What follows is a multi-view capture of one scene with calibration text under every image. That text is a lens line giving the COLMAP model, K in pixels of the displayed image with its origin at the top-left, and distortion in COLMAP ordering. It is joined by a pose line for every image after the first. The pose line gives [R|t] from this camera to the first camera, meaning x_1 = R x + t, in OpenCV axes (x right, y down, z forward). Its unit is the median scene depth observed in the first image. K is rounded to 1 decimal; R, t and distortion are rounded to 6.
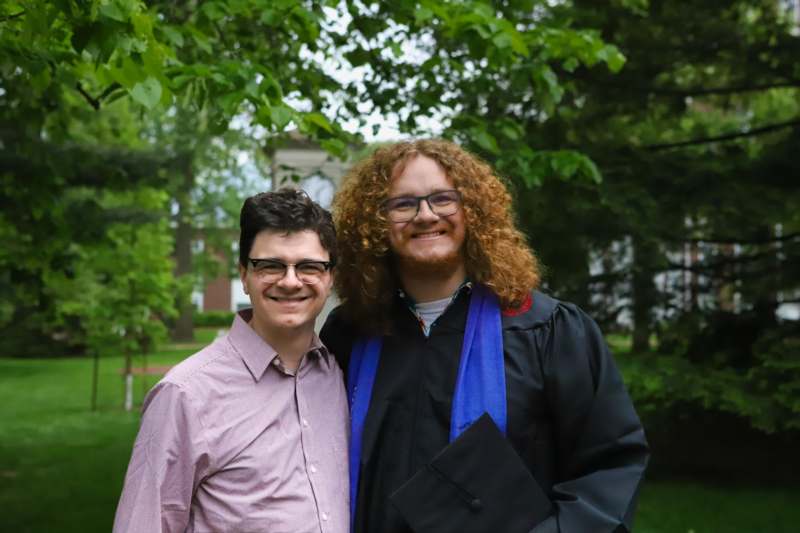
lens RADIAL K [[1393.7, 0, 400.0], [0, 1393.7, 266.5], [0, 0, 1]] dist [0.137209, 0.023751]
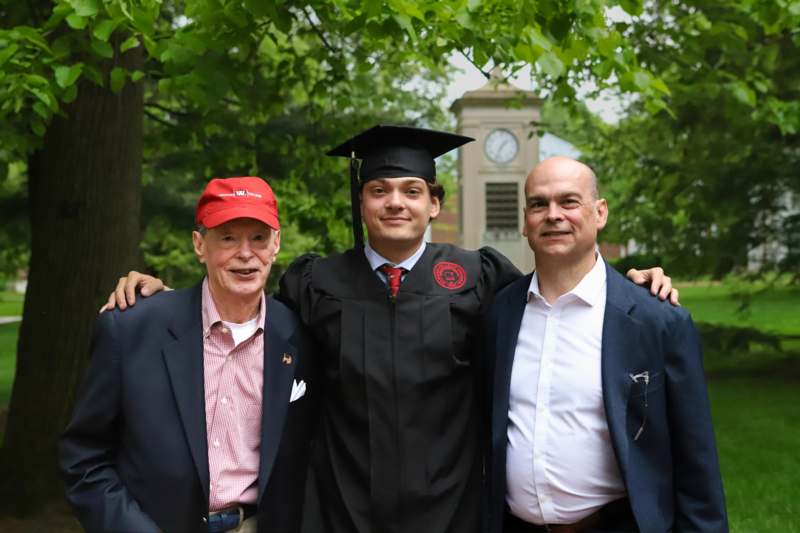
lens RADIAL K [[1302.4, 0, 400.0], [0, 1302.4, 266.5], [0, 0, 1]] dist [0.077458, 0.027973]
pose [[0.992124, -0.015967, -0.124234, -0.064523], [0.020688, 0.999109, 0.036798, 0.003959], [0.123536, -0.039079, 0.991570, -0.081167]]
